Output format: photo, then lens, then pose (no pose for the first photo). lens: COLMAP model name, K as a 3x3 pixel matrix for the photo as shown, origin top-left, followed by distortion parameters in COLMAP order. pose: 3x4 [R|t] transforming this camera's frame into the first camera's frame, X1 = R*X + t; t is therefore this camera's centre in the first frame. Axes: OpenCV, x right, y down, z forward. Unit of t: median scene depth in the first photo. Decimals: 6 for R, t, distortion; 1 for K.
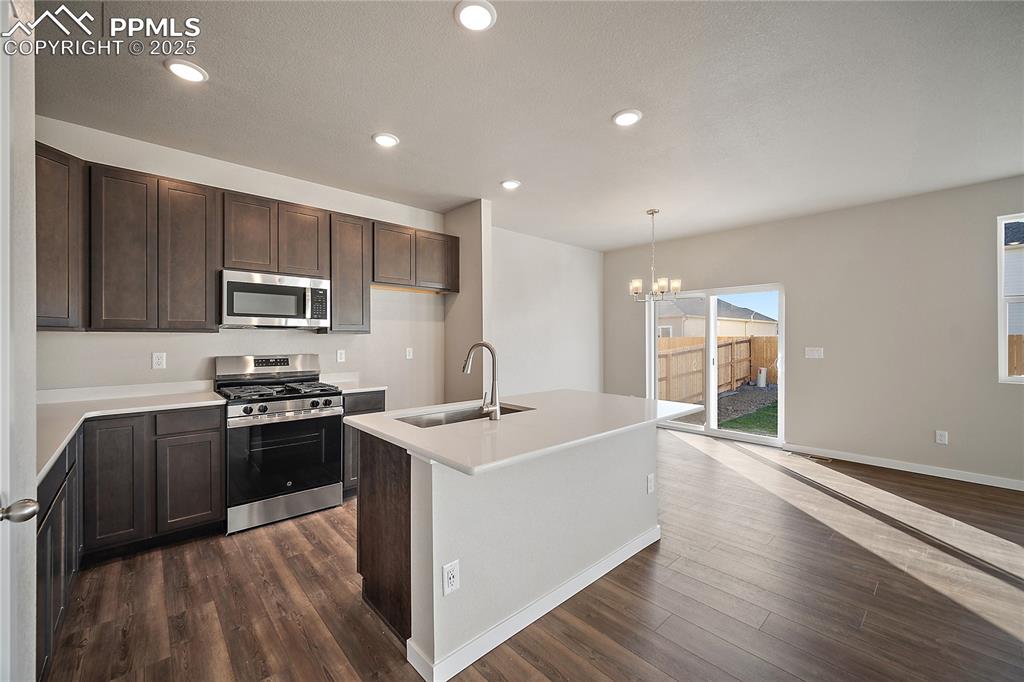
lens RADIAL K [[408.4, 0, 512.6], [0, 408.4, 338.1], [0, 0, 1]] dist [-0.006859, 0.001656]
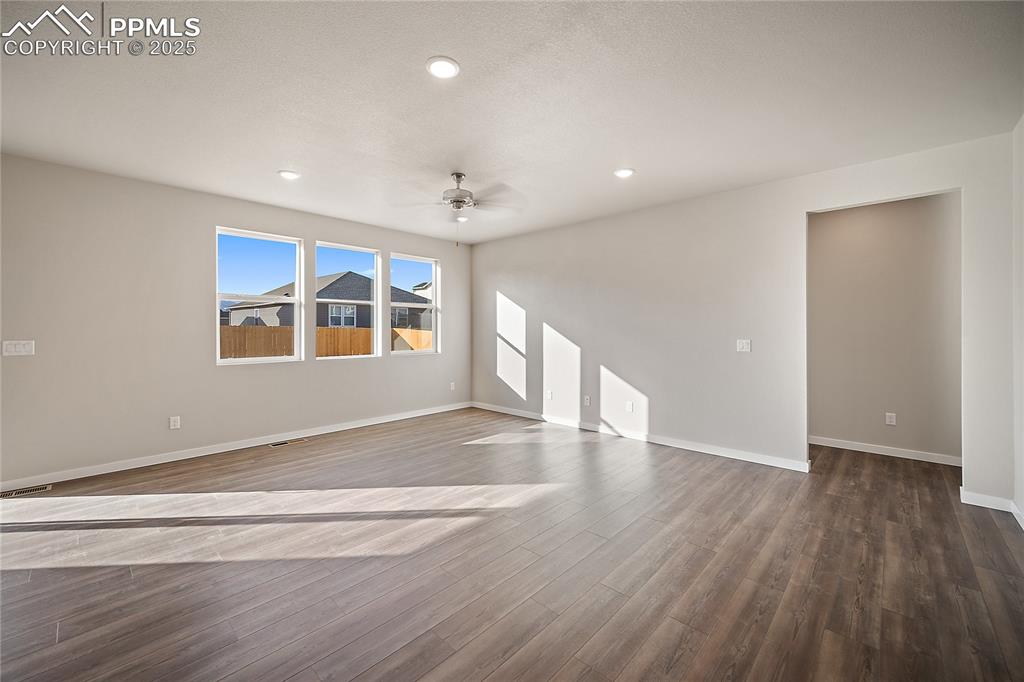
lens RADIAL K [[408.4, 0, 516.5], [0, 408.4, 333.0], [0, 0, 1]] dist [-0.006859, 0.001656]
pose [[-0.075176, -0.012073, 0.997097, -0.069168], [-0.001613, 0.999927, 0.011985, -0.001236], [-0.997169, -0.000708, -0.075190, 0.273902]]
